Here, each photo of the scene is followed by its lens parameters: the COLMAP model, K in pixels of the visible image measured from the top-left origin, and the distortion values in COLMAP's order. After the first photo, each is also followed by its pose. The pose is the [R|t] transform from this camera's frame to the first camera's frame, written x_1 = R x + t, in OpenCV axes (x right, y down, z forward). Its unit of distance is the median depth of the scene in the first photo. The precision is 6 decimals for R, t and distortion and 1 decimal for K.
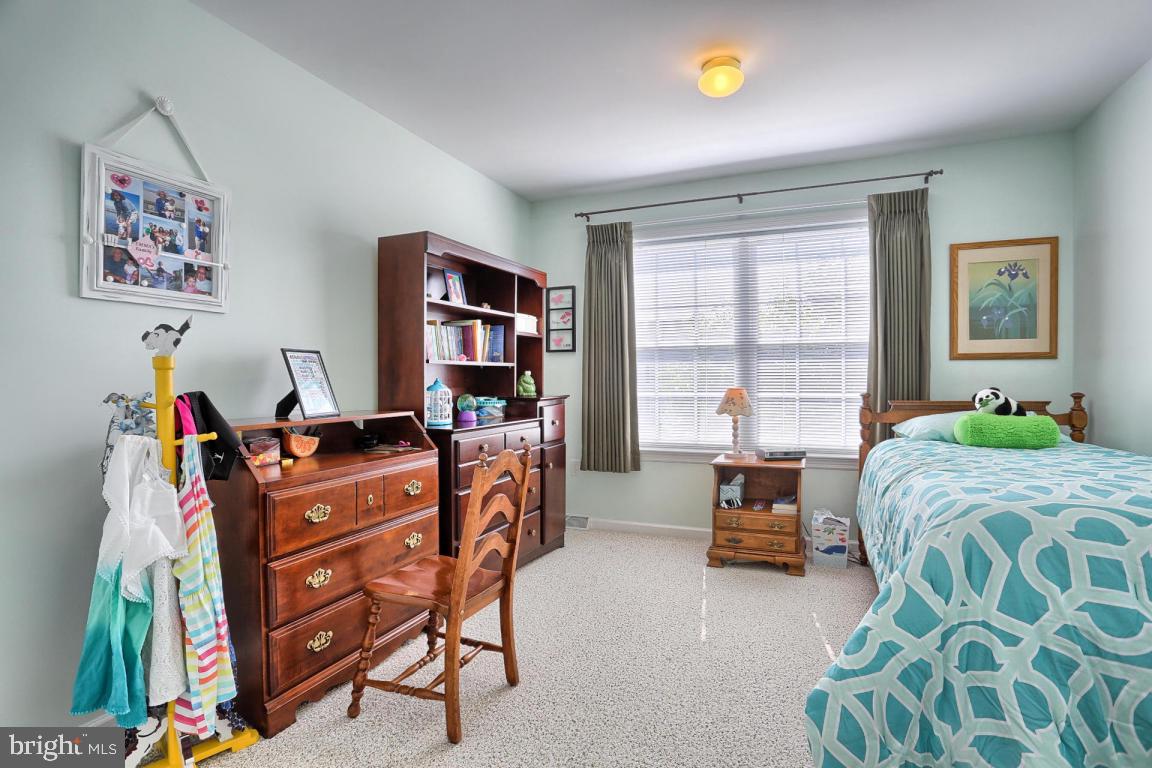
lens RADIAL K [[568.9, 0, 590.2], [0, 568.9, 383.7], [0, 0, 1]] dist [-0.069055, 0.025247]
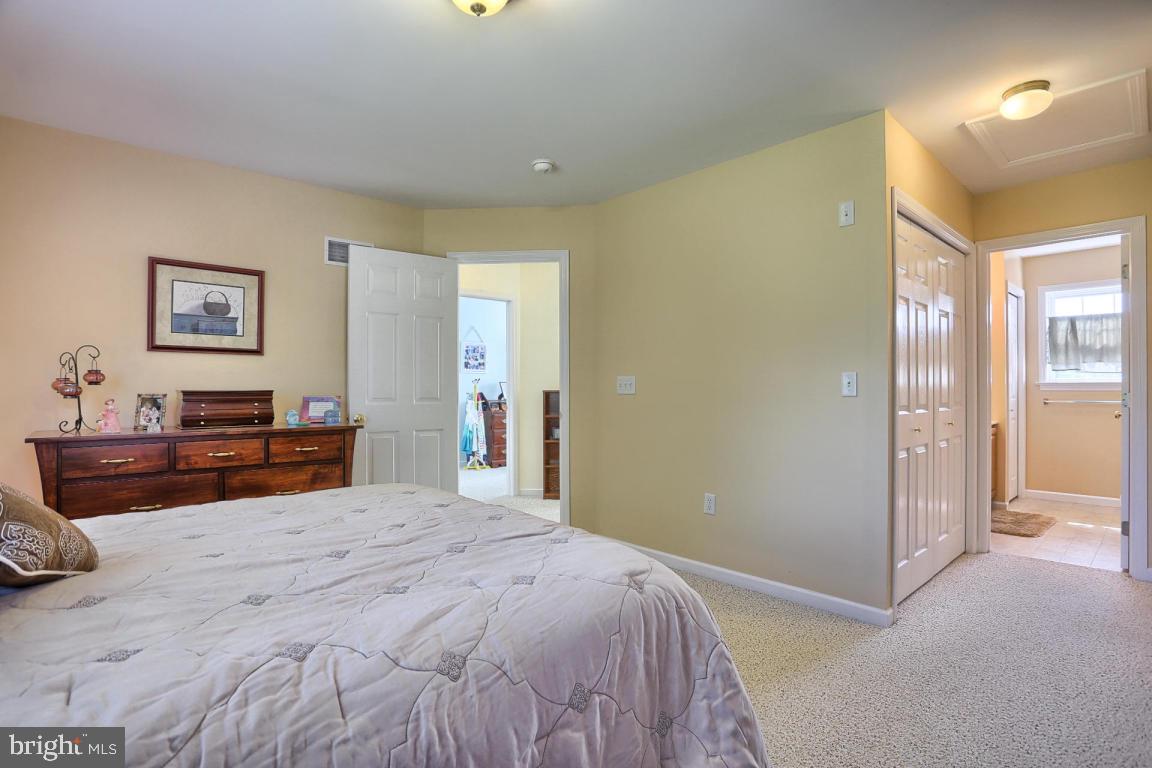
lens RADIAL K [[568.9, 0, 590.2], [0, 568.9, 383.7], [0, 0, 1]] dist [-0.069055, 0.025247]
pose [[0.909663, 0.001718, -0.415344, 2.187184], [-0.009029, 0.999837, -0.015640, 0.006153], [0.415250, 0.017977, 0.909530, -3.076572]]
